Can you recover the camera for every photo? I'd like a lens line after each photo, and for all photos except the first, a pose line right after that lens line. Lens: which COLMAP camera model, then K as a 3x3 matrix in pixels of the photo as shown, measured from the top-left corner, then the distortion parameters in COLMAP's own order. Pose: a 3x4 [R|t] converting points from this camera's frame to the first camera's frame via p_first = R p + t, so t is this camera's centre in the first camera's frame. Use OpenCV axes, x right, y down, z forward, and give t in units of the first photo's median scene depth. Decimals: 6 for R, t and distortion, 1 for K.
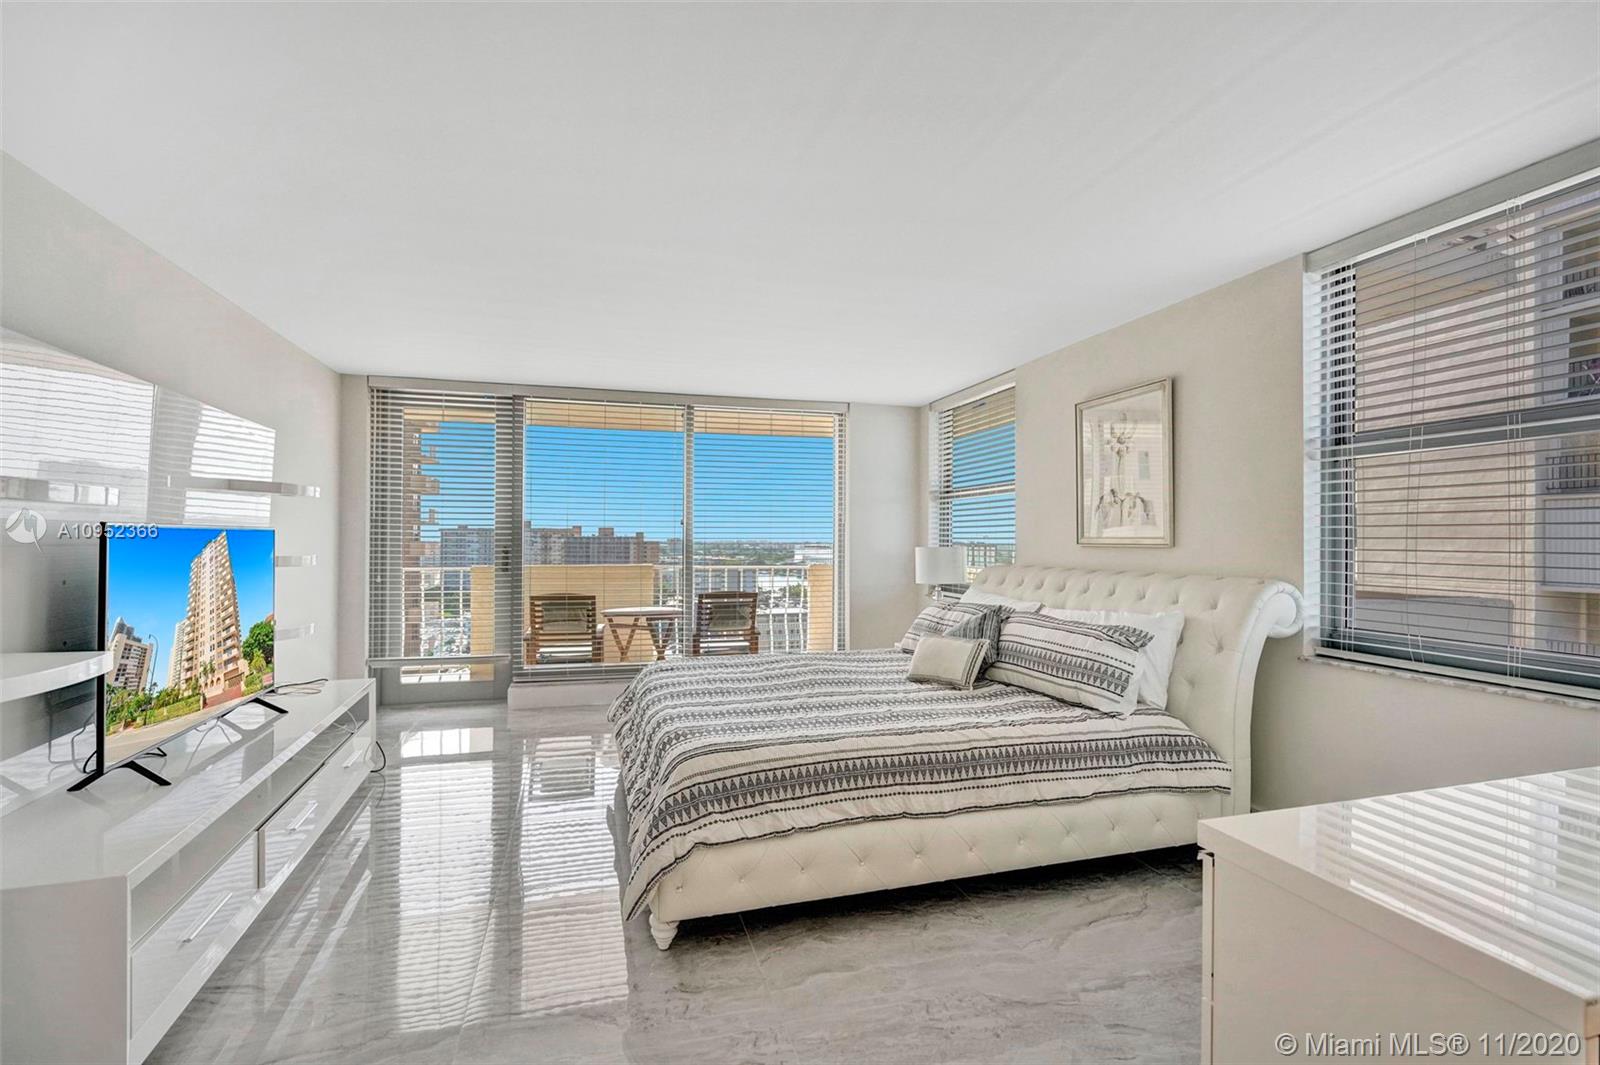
lens RADIAL K [[750.5, 0, 800.0], [0, 750.5, 532.5], [0, 0, 1]] dist [-0.002657, -0.000197]
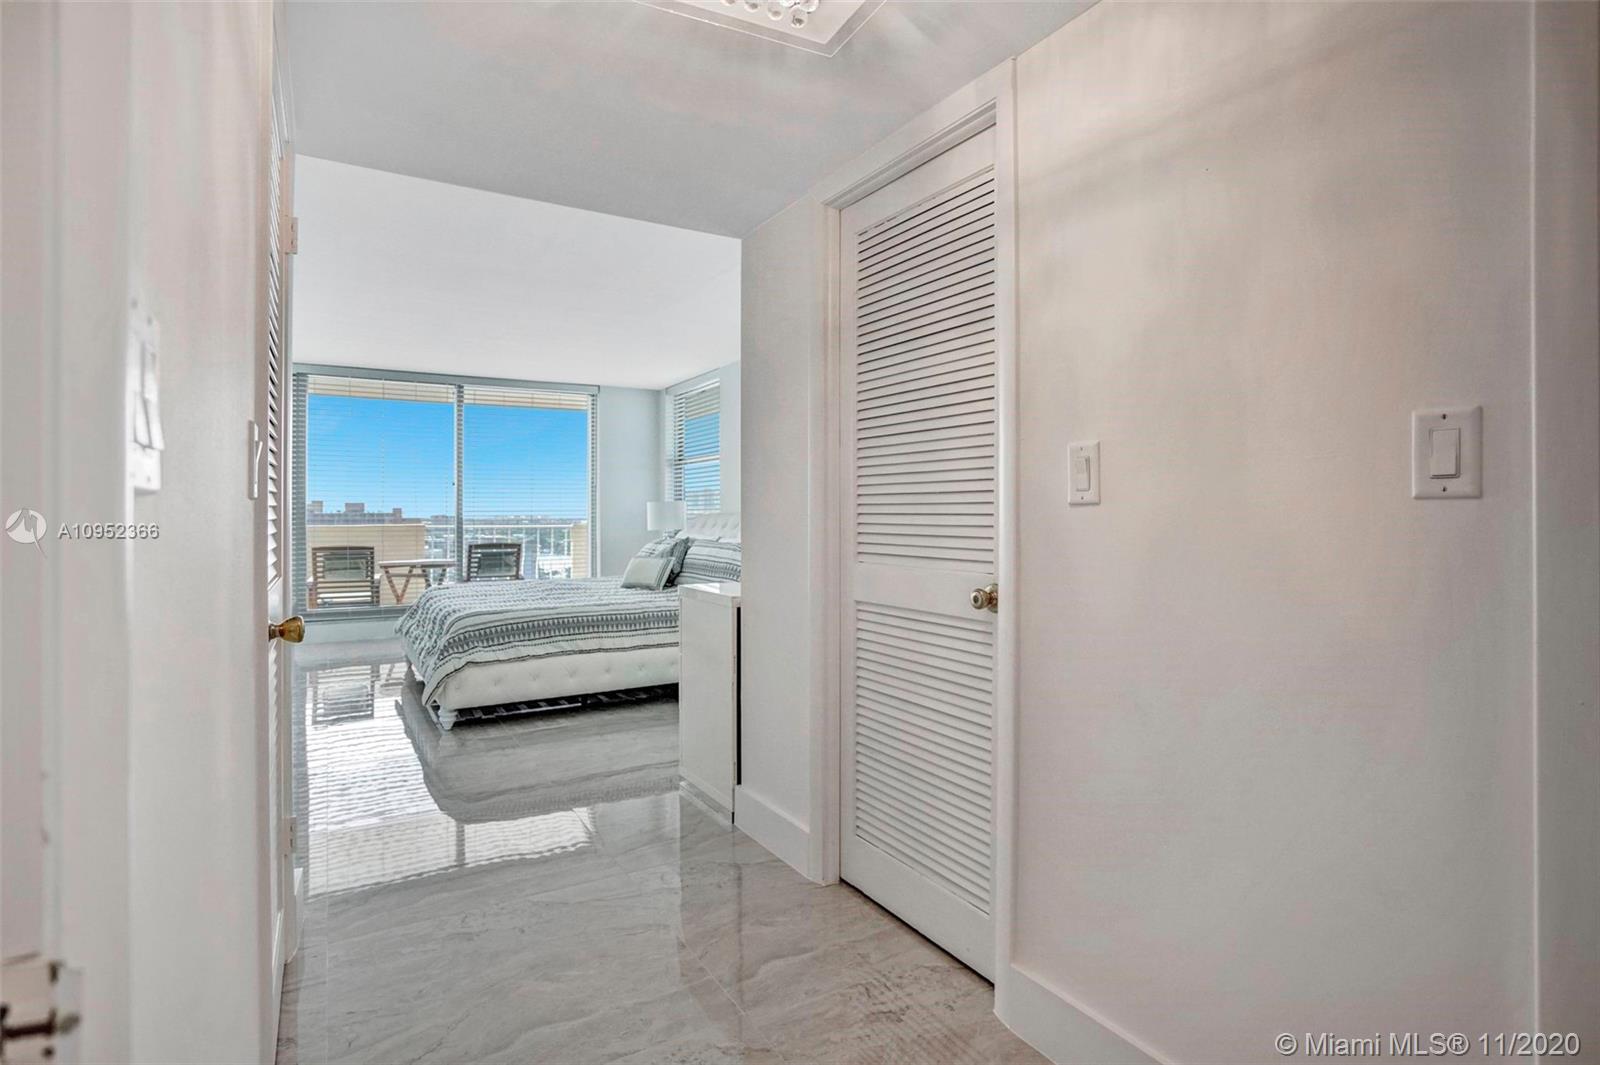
lens RADIAL K [[814.5, 0, 777.9], [0, 814.5, 506.4], [0, 0, 1]] dist [-0.001438, 0.000039]
pose [[0.974021, -0.005098, 0.226401, 0.072779], [0.005383, 0.999985, -0.000638, 0.037350], [-0.226394, 0.001840, 0.974034, -0.532578]]
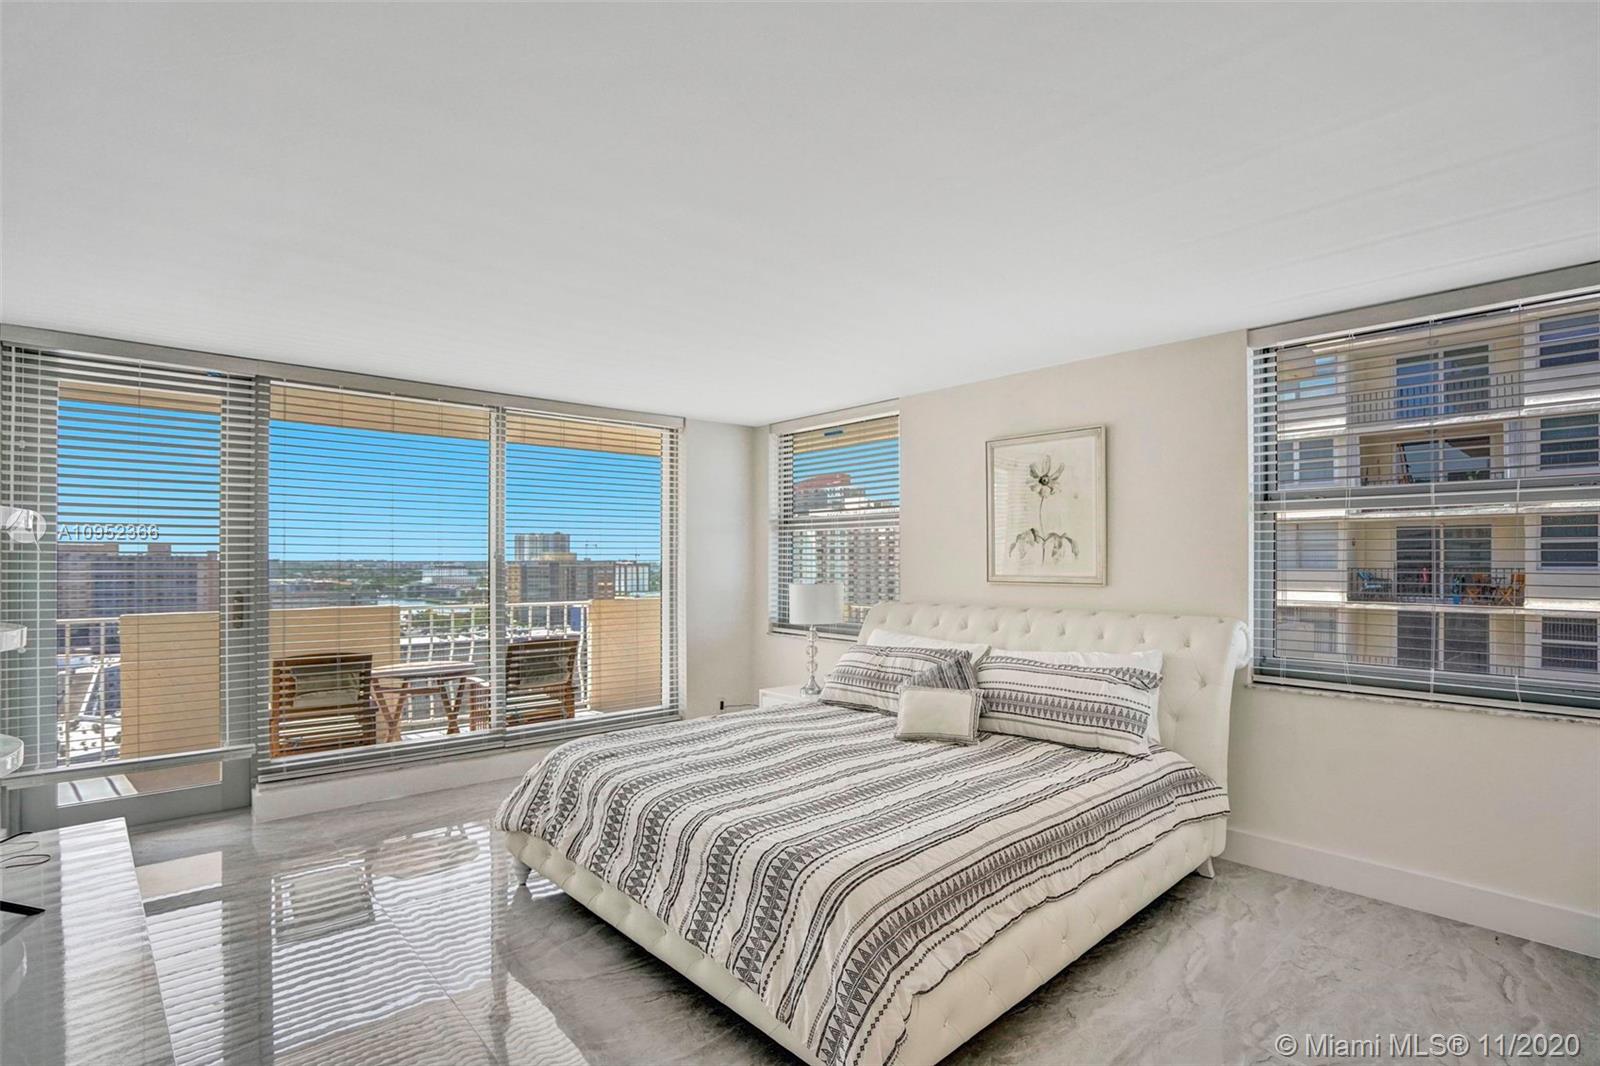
lens RADIAL K [[781.1, 0, 800.2], [0, 781.1, 551.5], [0, 0, 1]] dist [-0.040472, 0.001166]
pose [[0.897577, 0.001375, 0.440855, -0.333777], [-0.002008, 0.999998, 0.000969, -0.026648], [-0.440853, -0.001755, 0.897578, 0.186254]]
